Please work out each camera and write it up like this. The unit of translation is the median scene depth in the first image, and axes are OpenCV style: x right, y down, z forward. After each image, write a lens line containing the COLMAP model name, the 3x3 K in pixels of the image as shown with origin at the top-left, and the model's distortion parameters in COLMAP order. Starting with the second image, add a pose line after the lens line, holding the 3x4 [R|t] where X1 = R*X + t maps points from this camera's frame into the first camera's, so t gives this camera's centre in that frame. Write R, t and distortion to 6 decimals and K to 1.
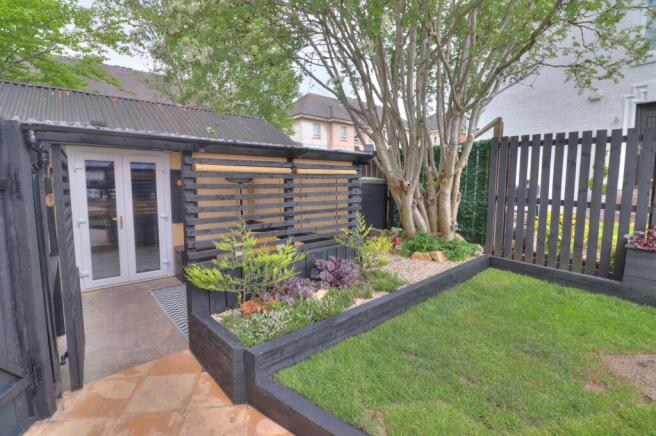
lens RADIAL K [[304.6, 0, 329.0], [0, 304.6, 210.7], [0, 0, 1]] dist [-0.000888, -0.000427]
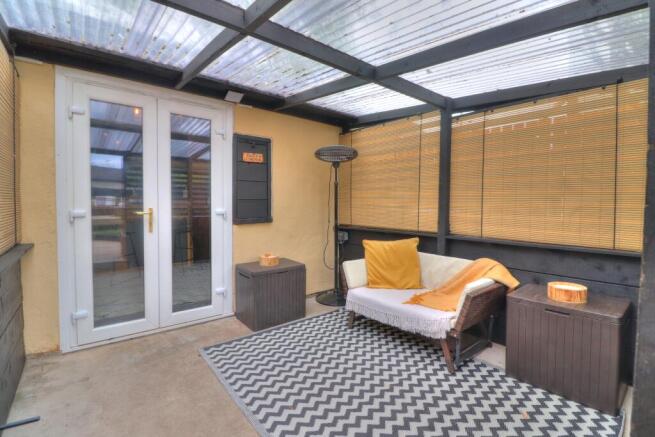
lens RADIAL K [[304.1, 0, 328.5], [0, 304.1, 211.2], [0, 0, 1]] dist [-0.000888, -0.000427]
pose [[0.999628, 0.002866, -0.027128, -0.335738], [-0.004604, 0.997924, -0.064237, 0.055892], [0.026888, 0.064338, 0.997566, 0.445794]]
